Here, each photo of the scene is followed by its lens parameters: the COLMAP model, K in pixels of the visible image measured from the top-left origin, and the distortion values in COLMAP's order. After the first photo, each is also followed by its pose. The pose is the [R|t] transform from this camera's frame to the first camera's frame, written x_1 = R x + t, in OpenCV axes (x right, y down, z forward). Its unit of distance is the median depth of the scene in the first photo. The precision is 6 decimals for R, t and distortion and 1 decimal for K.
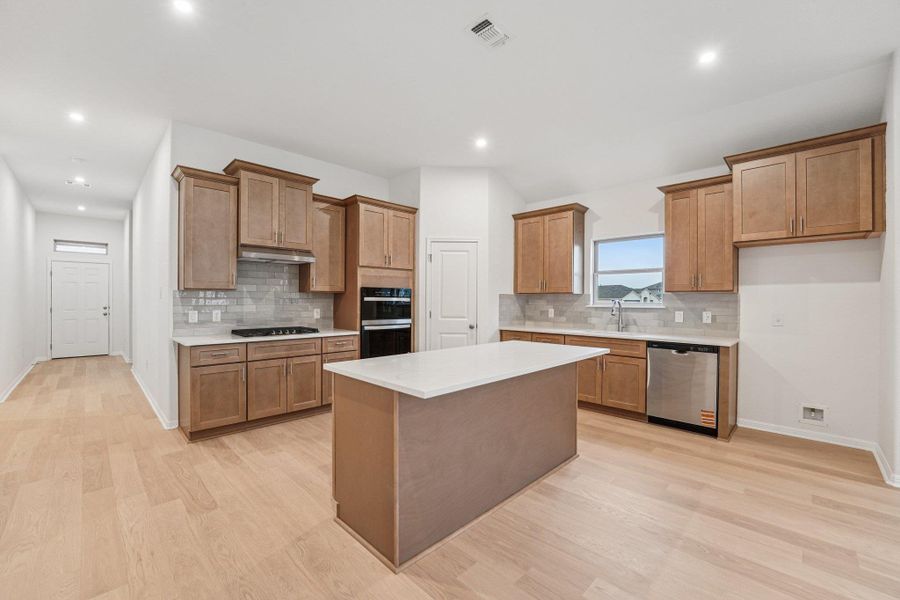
lens RADIAL K [[369.9, 0, 445.6], [0, 369.9, 300.1], [0, 0, 1]] dist [-0.025036, 0.001007]
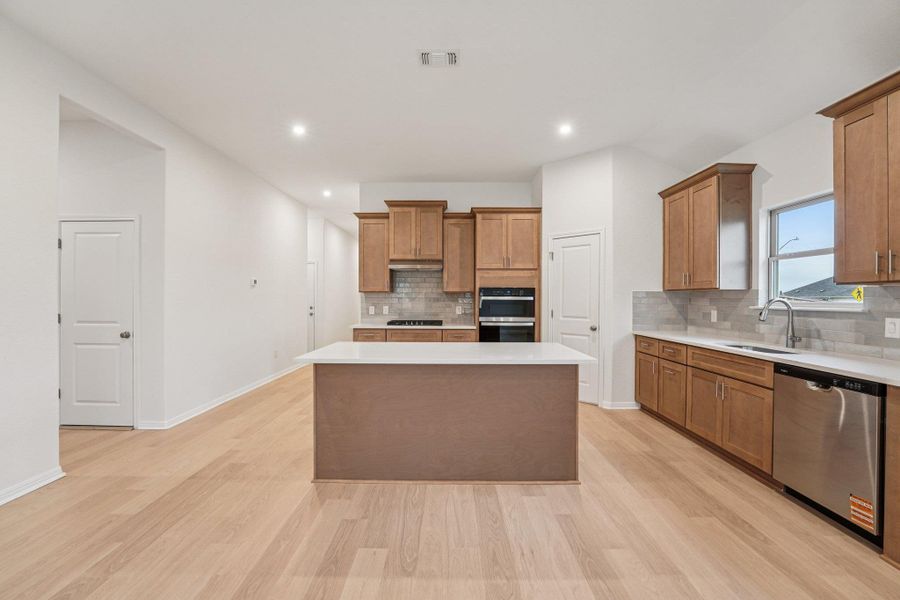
lens RADIAL K [[369.9, 0, 448.6], [0, 369.9, 297.5], [0, 0, 1]] dist [-0.025036, 0.001007]
pose [[0.701618, -0.004532, -0.712539, 0.523739], [0.001443, 0.999987, -0.004939, 0.000754], [0.712552, 0.002437, 0.701615, 0.135469]]
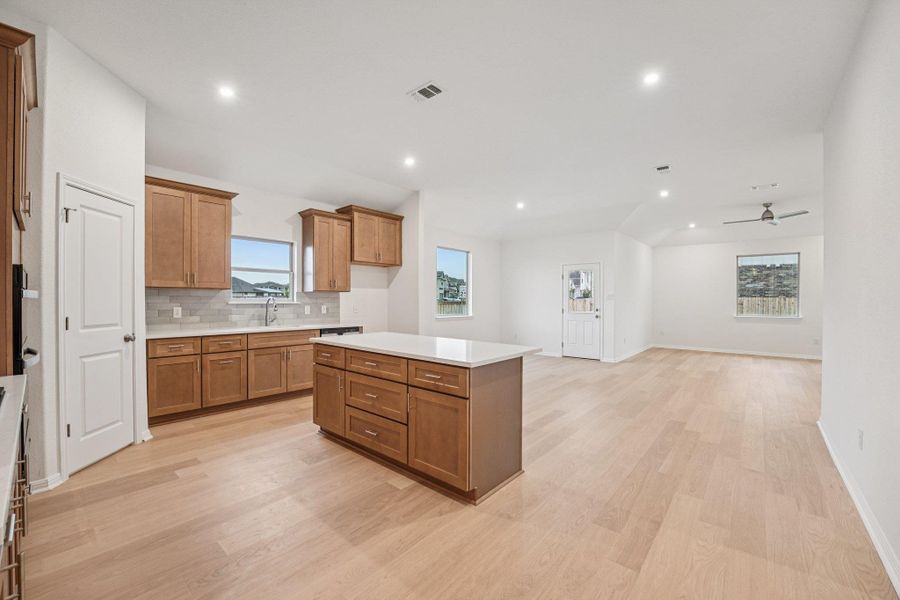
lens RADIAL K [[369.9, 0, 450.1], [0, 369.9, 298.4], [0, 0, 1]] dist [-0.025036, 0.001007]
pose [[-0.076580, -0.002853, 0.997059, -0.664413], [-0.005754, 0.999981, 0.002420, -0.001321], [-0.997047, -0.005552, -0.076595, 0.567251]]
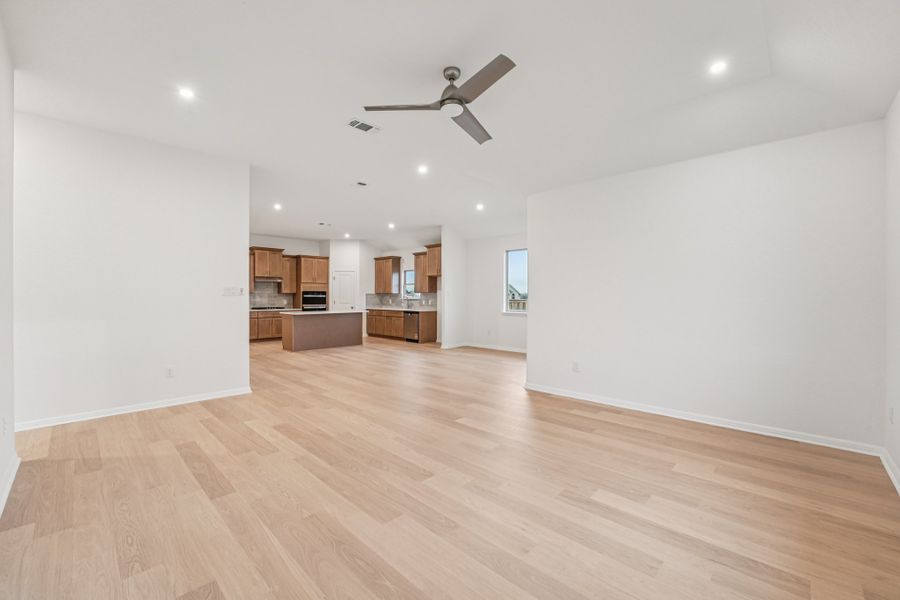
lens RADIAL K [[369.9, 0, 444.5], [0, 369.9, 297.0], [0, 0, 1]] dist [-0.025036, 0.001007]
pose [[0.999980, -0.005607, -0.002956, 0.751596], [0.005603, 0.999983, -0.001460, 0.013296], [0.002964, 0.001443, 0.999995, -1.515822]]
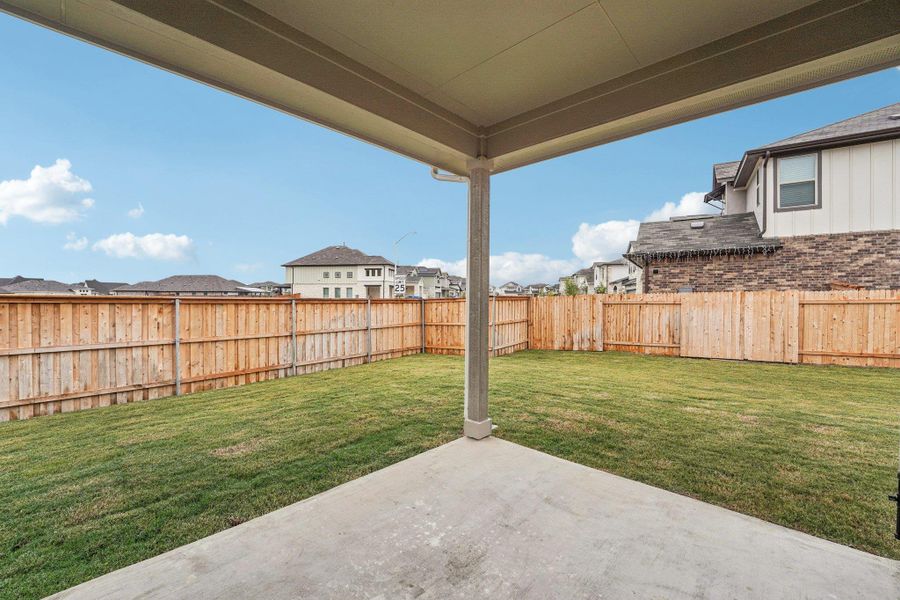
lens RADIAL K [[369.9, 0, 449.5], [0, 369.9, 298.9], [0, 0, 1]] dist [-0.025036, 0.001007]
pose [[-0.039185, -0.002853, 0.999228, -0.561596], [-0.003889, 0.999989, 0.002703, 0.000623], [-0.999224, -0.003780, -0.039196, 0.519192]]
